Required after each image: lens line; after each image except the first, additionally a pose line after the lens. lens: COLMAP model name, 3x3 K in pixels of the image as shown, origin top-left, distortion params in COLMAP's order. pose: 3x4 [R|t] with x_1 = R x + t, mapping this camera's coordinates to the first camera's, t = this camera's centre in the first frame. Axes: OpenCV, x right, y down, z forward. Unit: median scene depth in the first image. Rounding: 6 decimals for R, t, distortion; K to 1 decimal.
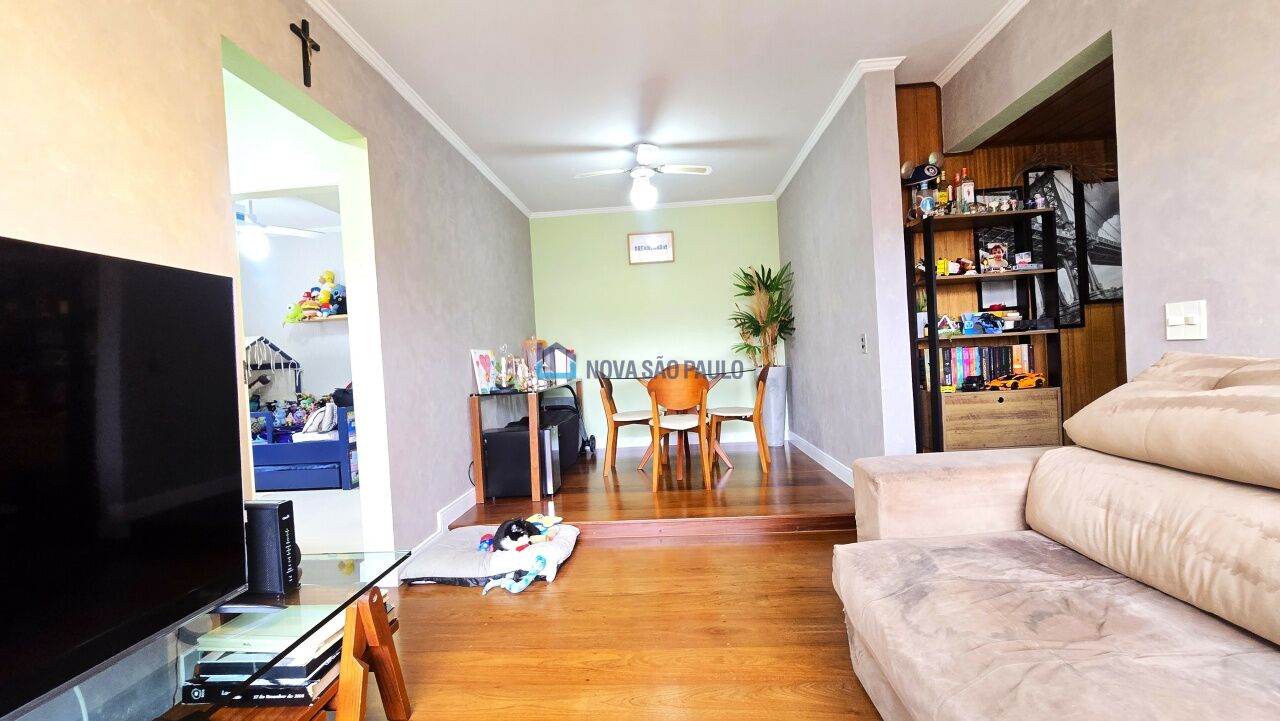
lens RADIAL K [[524.8, 0, 630.2], [0, 524.8, 362.4], [0, 0, 1]] dist [-0.002315, -0.000232]
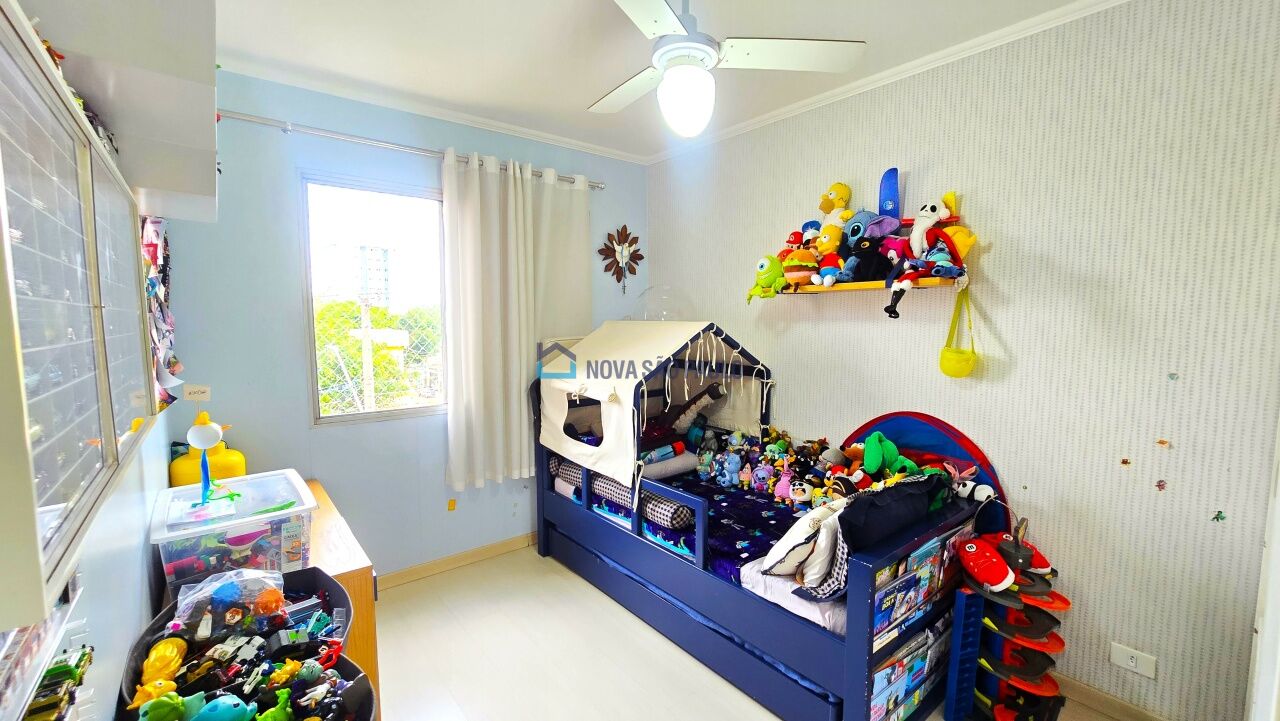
lens RADIAL K [[524.8, 0, 630.2], [0, 524.8, 359.2], [0, 0, 1]] dist [-0.002315, -0.000232]
pose [[0.673936, 0.120931, -0.728825, -0.351963], [-0.046478, 0.991498, 0.121537, -0.069552], [0.737326, -0.048034, 0.673827, 0.555473]]
